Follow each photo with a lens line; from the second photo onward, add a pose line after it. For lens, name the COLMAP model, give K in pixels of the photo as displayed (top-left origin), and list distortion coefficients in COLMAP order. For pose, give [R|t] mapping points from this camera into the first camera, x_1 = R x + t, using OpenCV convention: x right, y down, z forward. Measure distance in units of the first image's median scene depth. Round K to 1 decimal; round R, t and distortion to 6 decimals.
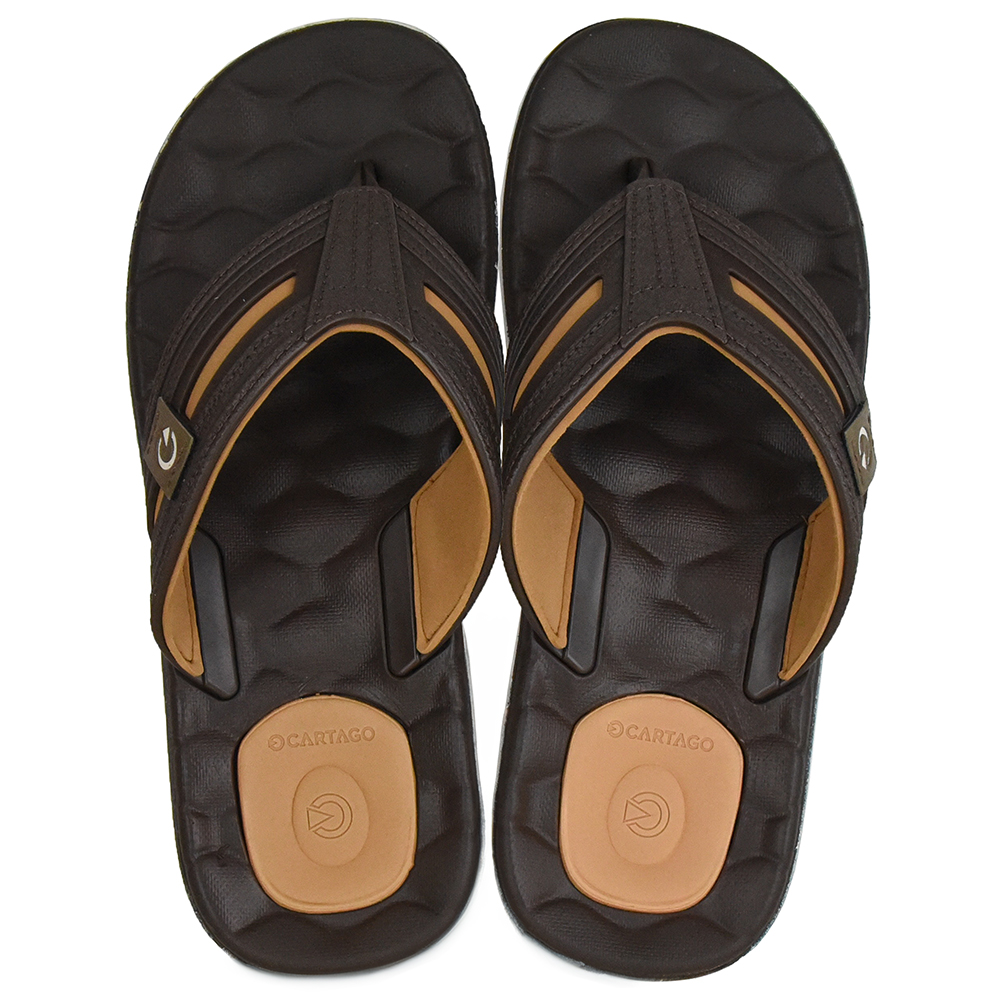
lens RADIAL K [[1090.4, 0, 499.9], [0, 1090.4, 499.9], [0, 0, 1]] dist [0.015605, 0.000000]
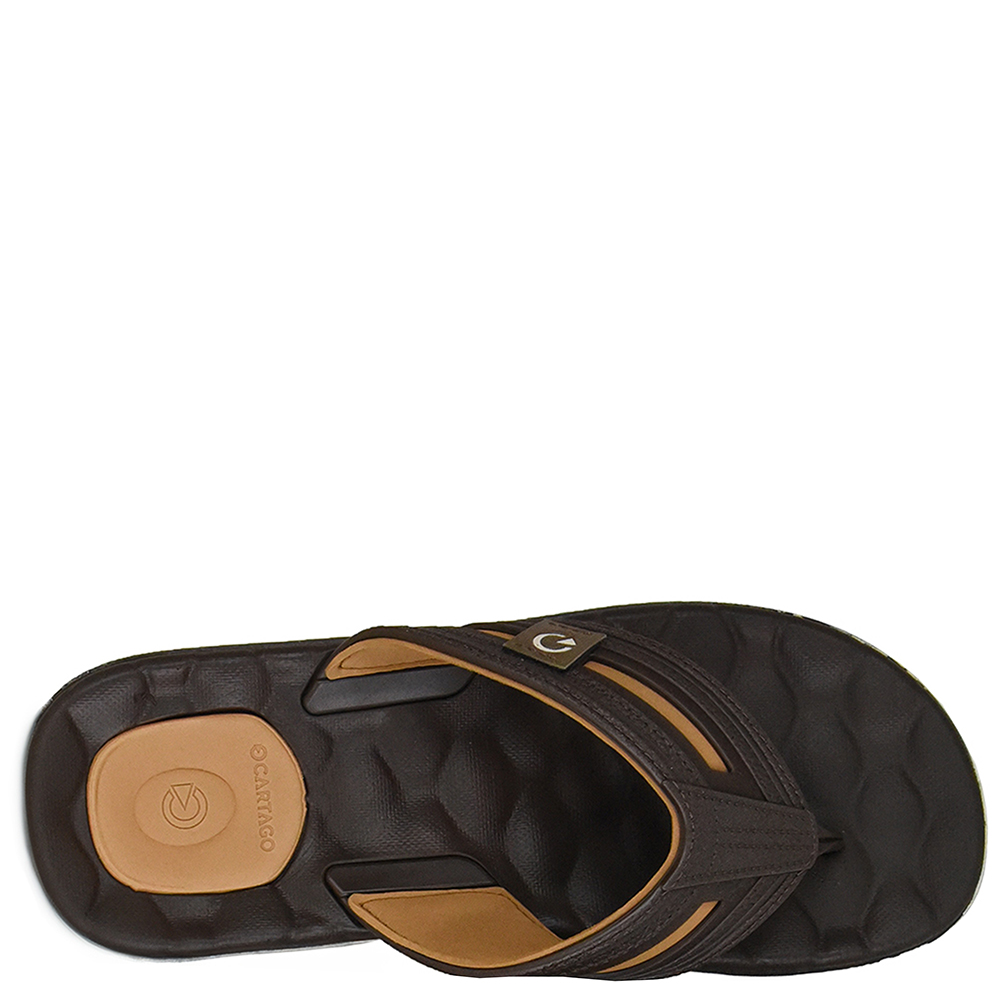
lens RADIAL K [[1090.4, 0, 500.6], [0, 1090.4, 500.3], [0, 0, 1]] dist [0.015605, 0.000000]
pose [[-0.000014, 0.999909, 0.013507, -0.448014], [-1.000000, -0.000012, -0.000130, 0.002109], [-0.000130, -0.013507, 0.999909, 0.008384]]
